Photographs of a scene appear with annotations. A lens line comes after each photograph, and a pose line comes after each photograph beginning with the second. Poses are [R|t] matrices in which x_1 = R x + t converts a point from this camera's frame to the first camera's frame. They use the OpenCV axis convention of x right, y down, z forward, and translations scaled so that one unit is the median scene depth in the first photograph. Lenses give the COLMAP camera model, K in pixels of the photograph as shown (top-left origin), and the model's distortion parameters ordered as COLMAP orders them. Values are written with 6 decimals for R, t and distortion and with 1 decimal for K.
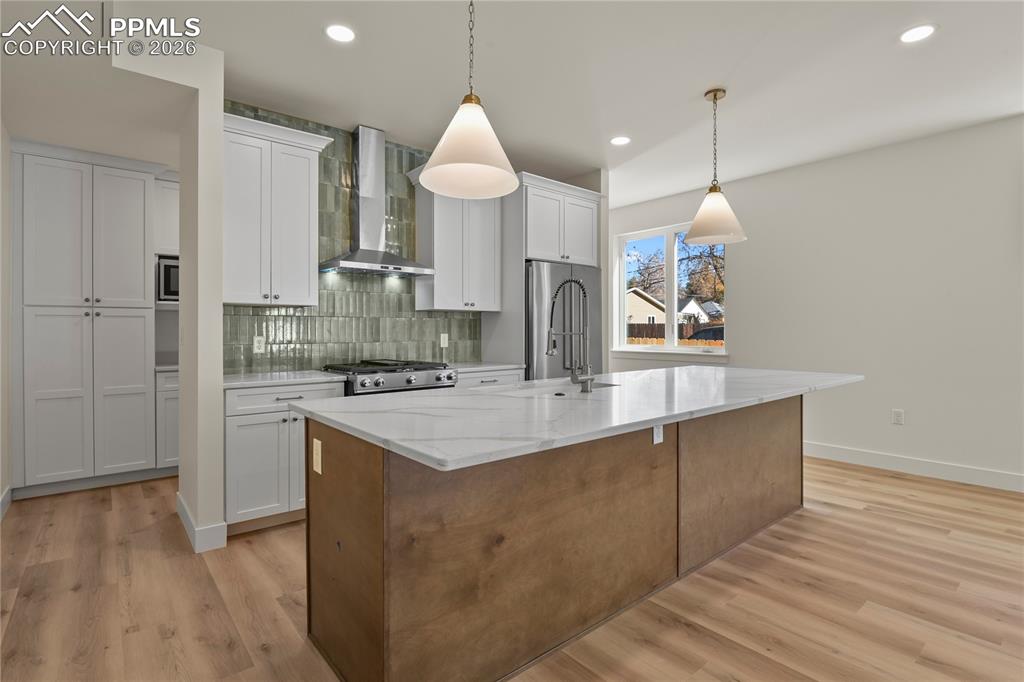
lens RADIAL K [[499.3, 0, 515.5], [0, 499.3, 335.0], [0, 0, 1]] dist [-0.015683, -0.000818]
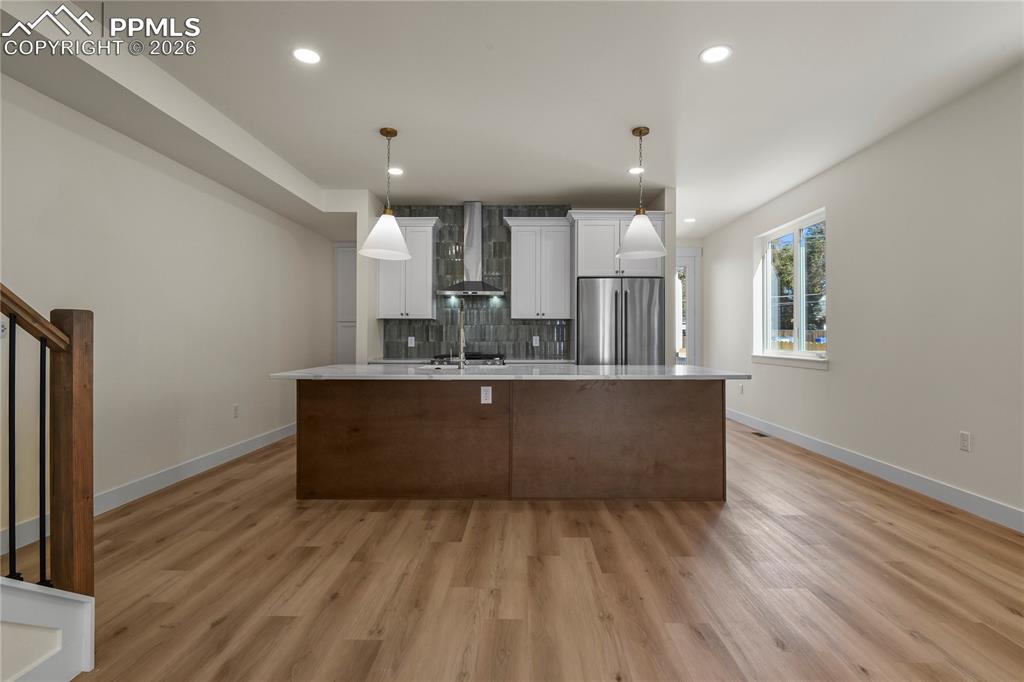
lens RADIAL K [[498.0, 0, 516.6], [0, 498.0, 339.5], [0, 0, 1]] dist [-0.014915, -0.000488]
pose [[0.758729, 0.004304, -0.651393, 1.054273], [-0.007879, 0.999966, -0.002571, 0.015721], [0.651359, 0.007083, 0.758736, -0.092155]]
